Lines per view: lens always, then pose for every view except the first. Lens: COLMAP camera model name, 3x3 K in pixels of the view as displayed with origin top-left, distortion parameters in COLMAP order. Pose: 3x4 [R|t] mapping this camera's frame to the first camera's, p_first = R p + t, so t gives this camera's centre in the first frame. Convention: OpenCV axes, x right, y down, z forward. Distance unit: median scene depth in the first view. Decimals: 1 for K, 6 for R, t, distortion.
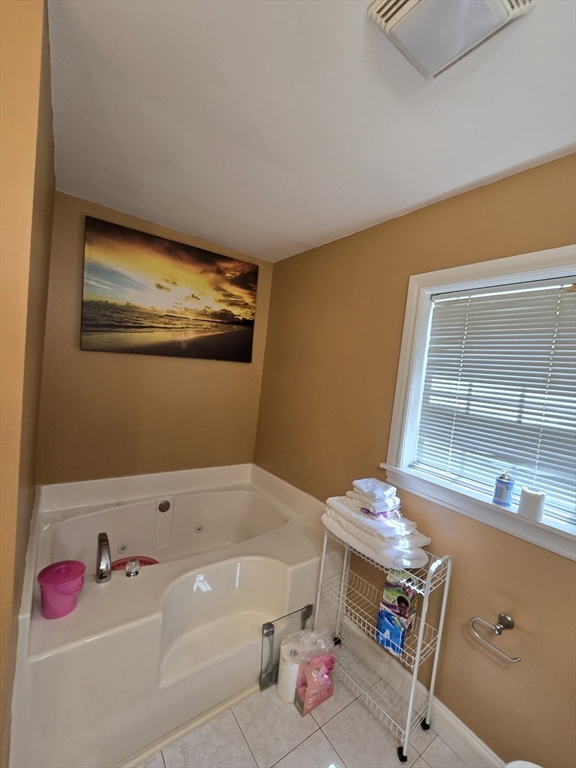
lens RADIAL K [[315.3, 0, 290.1], [0, 315.3, 386.3], [0, 0, 1]] dist [-0.001776, -0.000995]
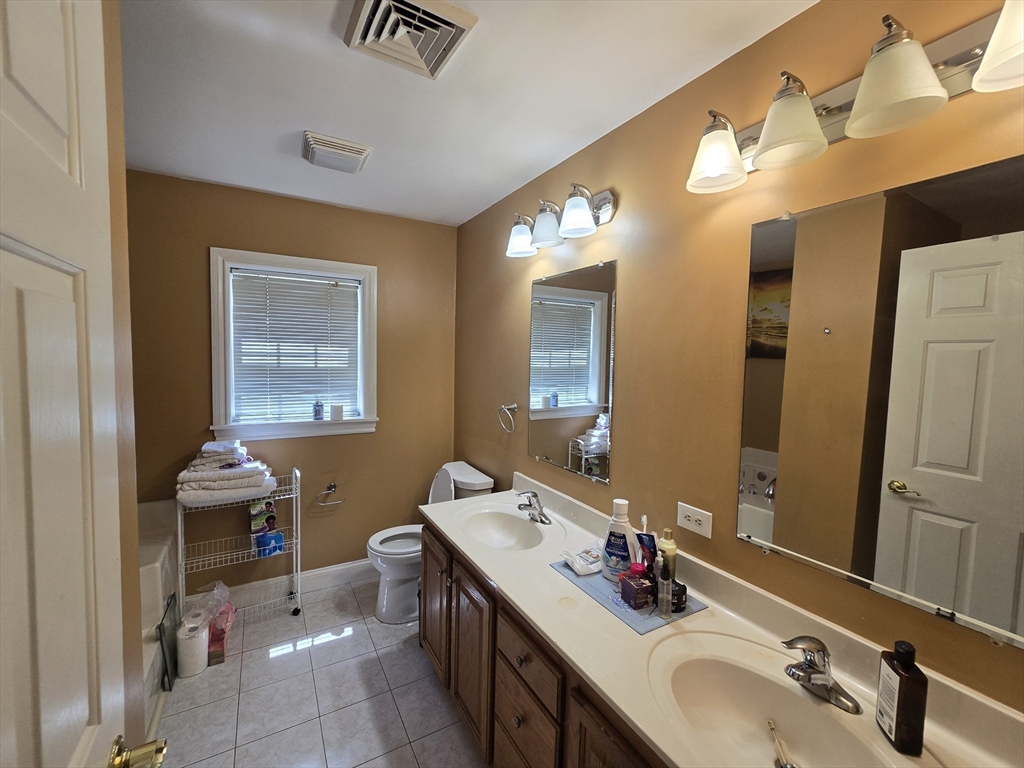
lens RADIAL K [[420.4, 0, 511.8], [0, 420.4, 380.2], [0, 0, 1]] dist [-0.001776, -0.000995]
pose [[0.103172, -0.163424, 0.981146, -1.084464], [0.039236, 0.986311, 0.160159, -0.102634], [-0.993889, 0.021972, 0.108172, -0.164097]]
